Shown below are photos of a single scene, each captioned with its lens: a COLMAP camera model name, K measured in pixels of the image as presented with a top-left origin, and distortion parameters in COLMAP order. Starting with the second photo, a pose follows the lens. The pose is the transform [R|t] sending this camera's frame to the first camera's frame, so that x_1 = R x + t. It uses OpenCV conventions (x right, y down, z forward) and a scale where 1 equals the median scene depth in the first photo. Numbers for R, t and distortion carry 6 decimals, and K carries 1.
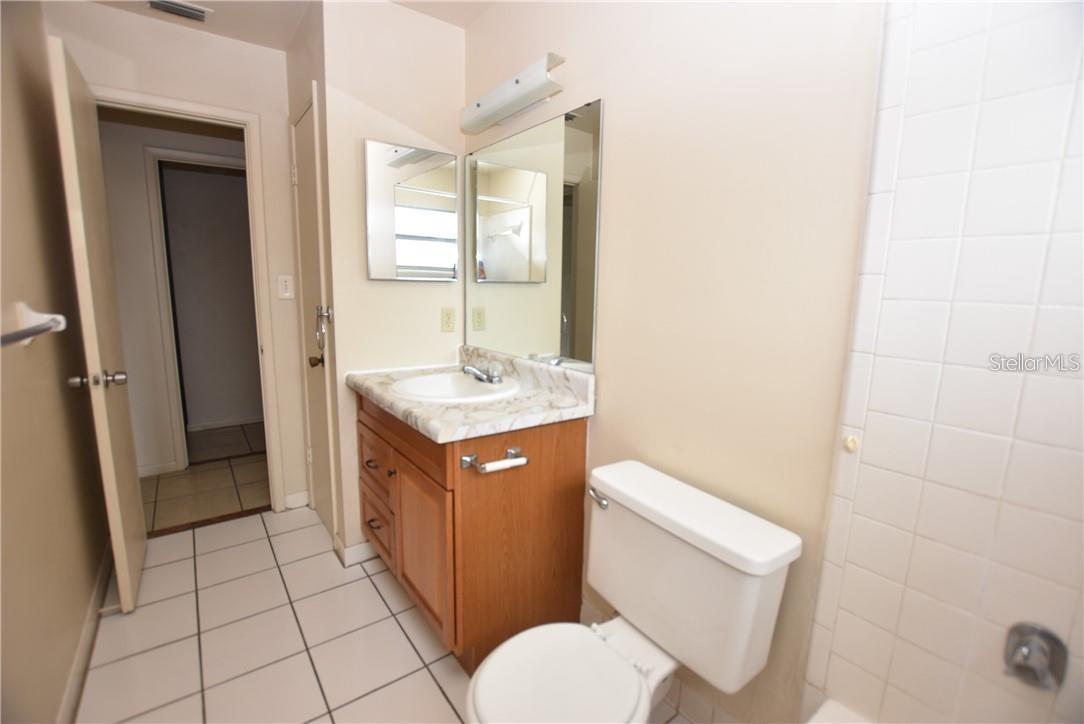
lens RADIAL K [[479.4, 0, 542.0], [0, 479.4, 362.0], [0, 0, 1]] dist [-0.001006, -0.000156]
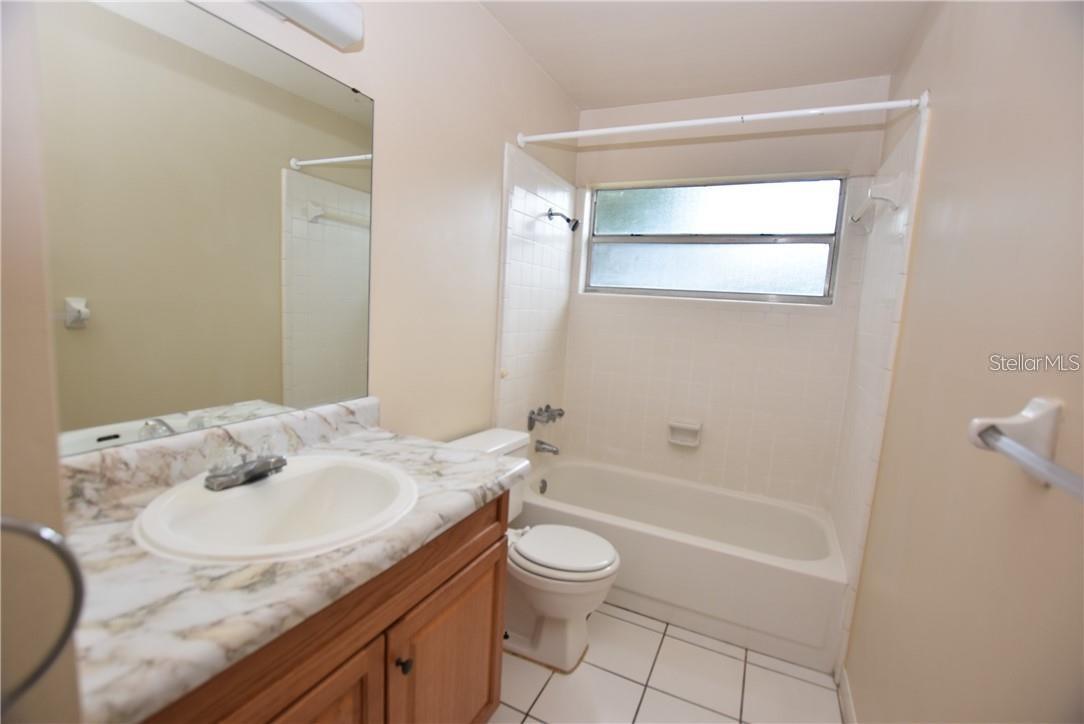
lens RADIAL K [[479.4, 0, 542.0], [0, 479.4, 362.0], [0, 0, 1]] dist [-0.001006, -0.000156]
pose [[-0.462738, -0.149039, 0.873877, -0.857630], [0.074166, 0.975802, 0.205695, -0.207473], [-0.883387, 0.159995, -0.440487, 1.125963]]
